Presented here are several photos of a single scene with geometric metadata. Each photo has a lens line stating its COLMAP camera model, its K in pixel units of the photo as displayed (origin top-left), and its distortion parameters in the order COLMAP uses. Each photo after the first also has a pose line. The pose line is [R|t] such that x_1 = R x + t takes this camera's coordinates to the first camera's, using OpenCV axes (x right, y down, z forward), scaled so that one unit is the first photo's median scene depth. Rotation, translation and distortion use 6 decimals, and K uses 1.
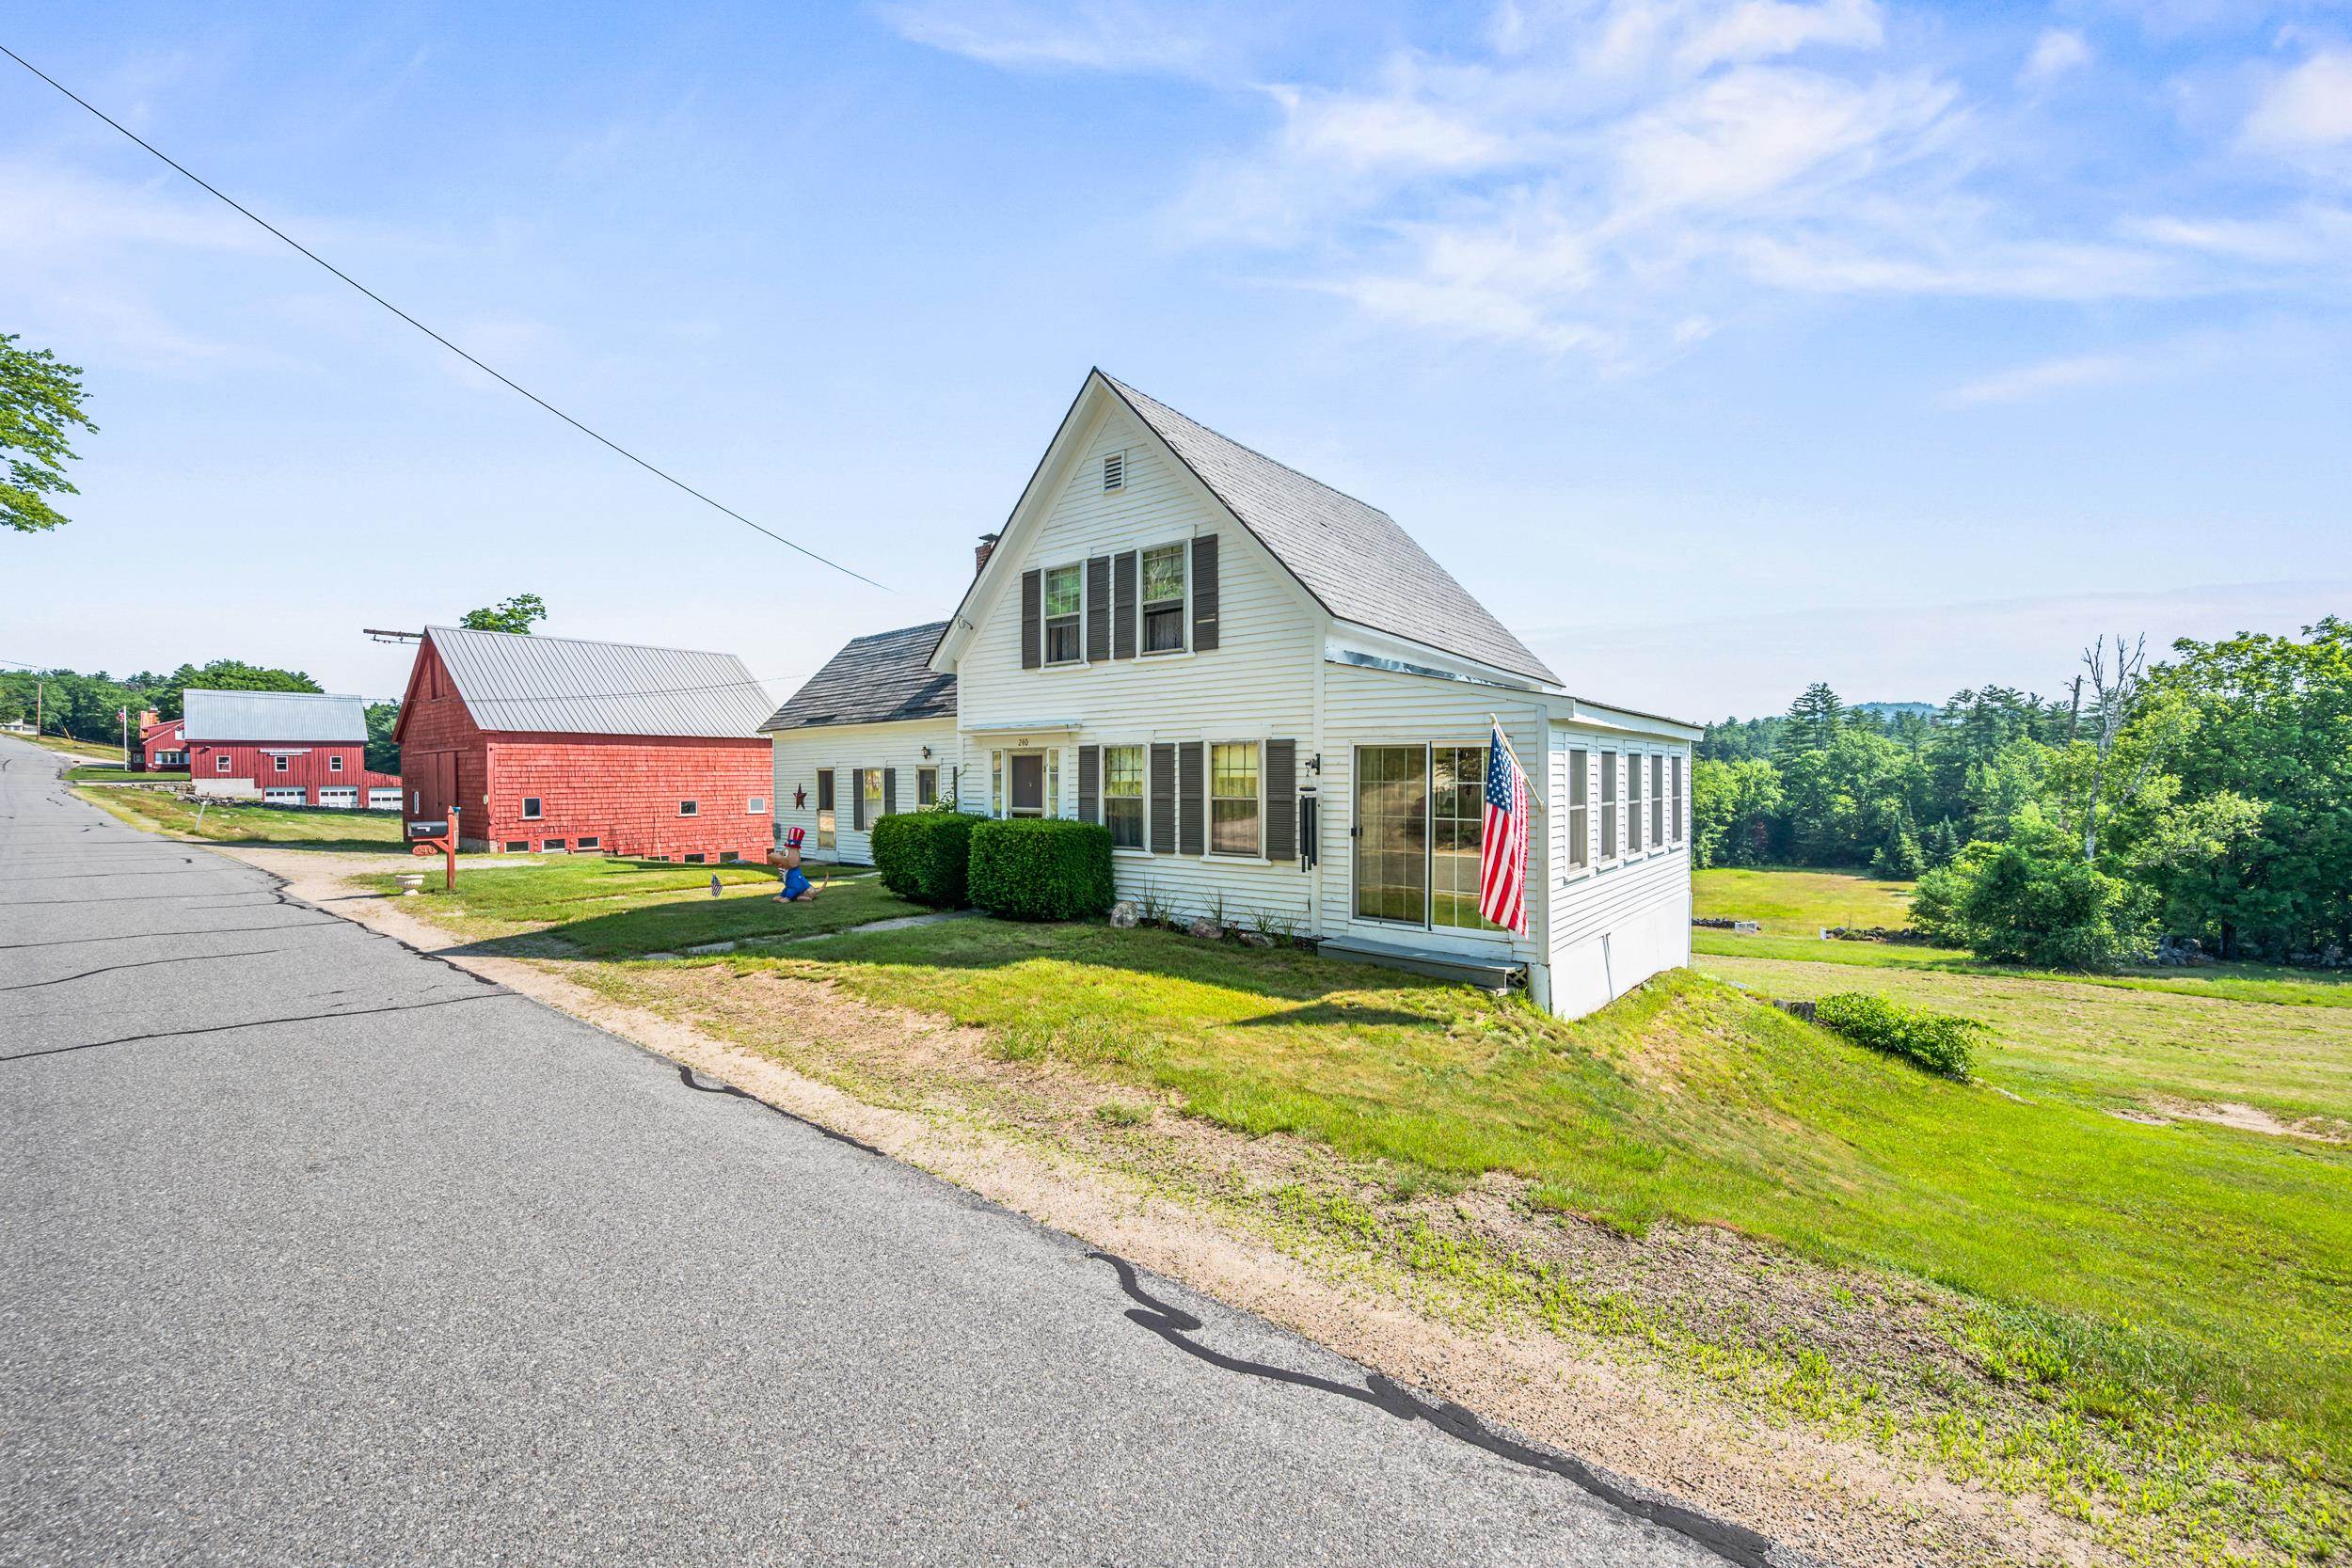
lens RADIAL K [[939.2, 0, 1186.4], [0, 939.2, 774.9], [0, 0, 1]] dist [0.000684, 0.000094]
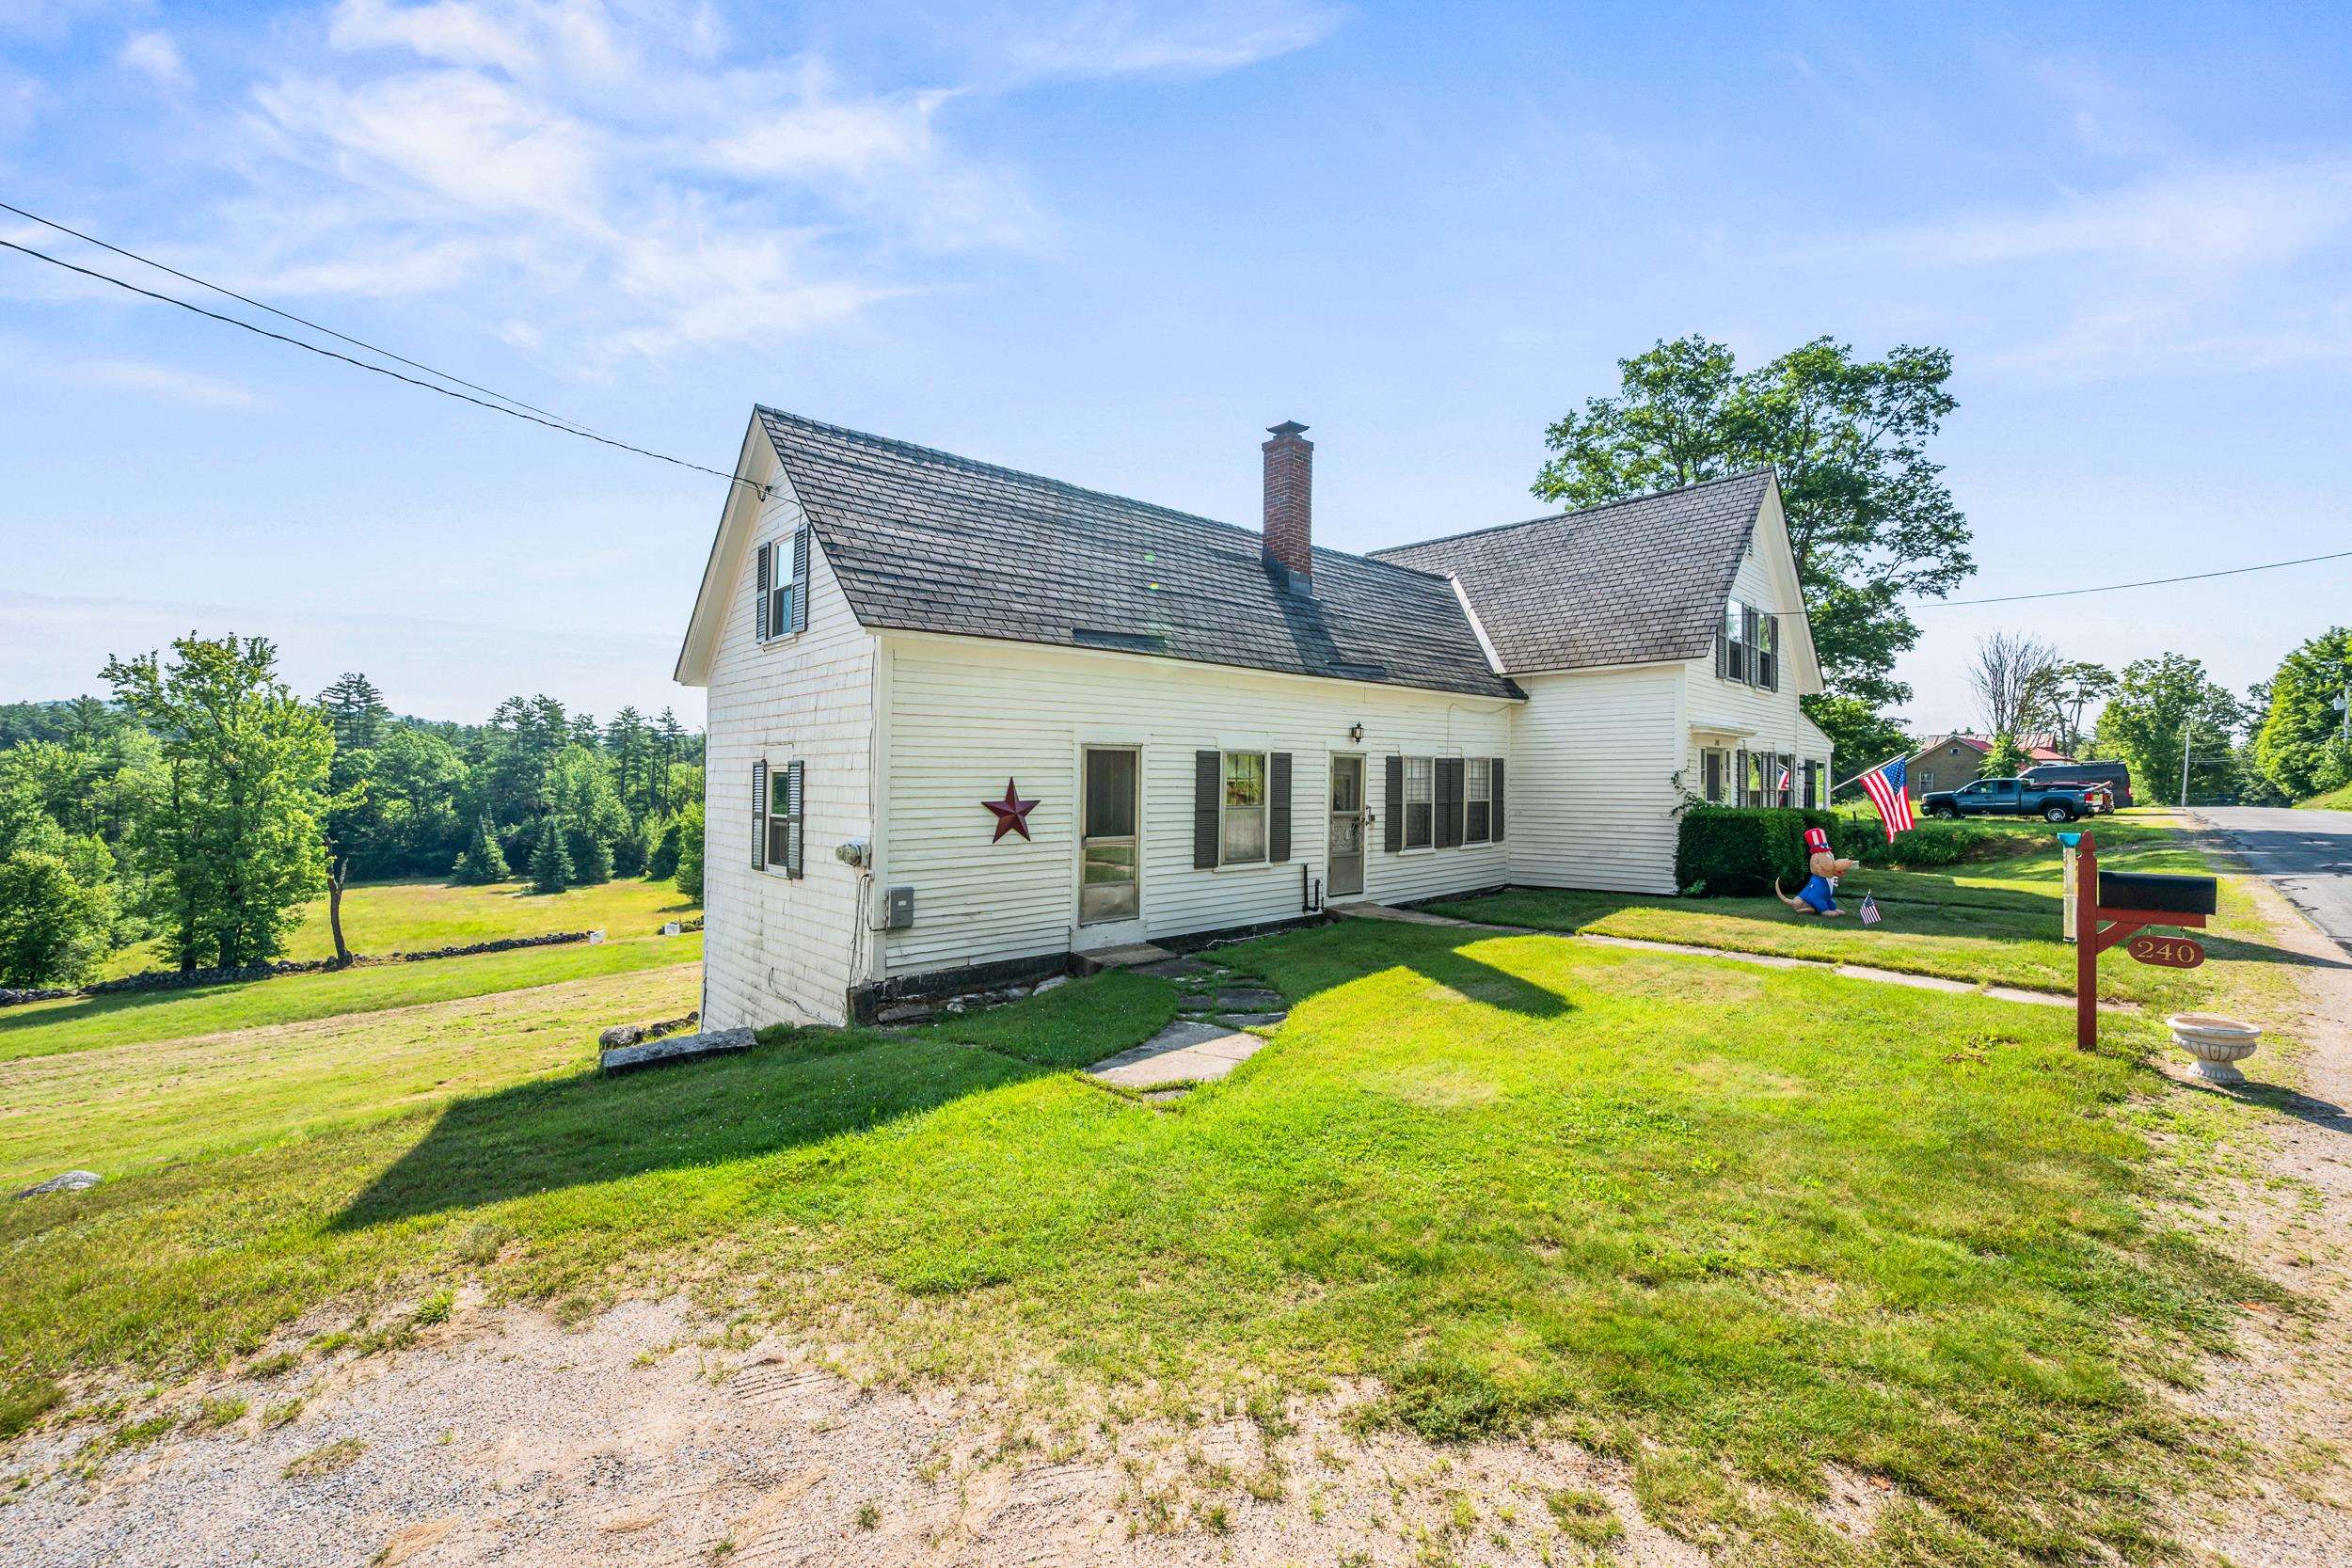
lens RADIAL K [[939.2, 0, 1186.4], [0, 939.2, 774.9], [0, 0, 1]] dist [0.000684, 0.000094]
pose [[0.124861, 0.009135, 0.992132, -1.488248], [-0.005420, 0.999949, -0.008525, 0.019706], [-0.992159, -0.004313, 0.124905, 1.610862]]
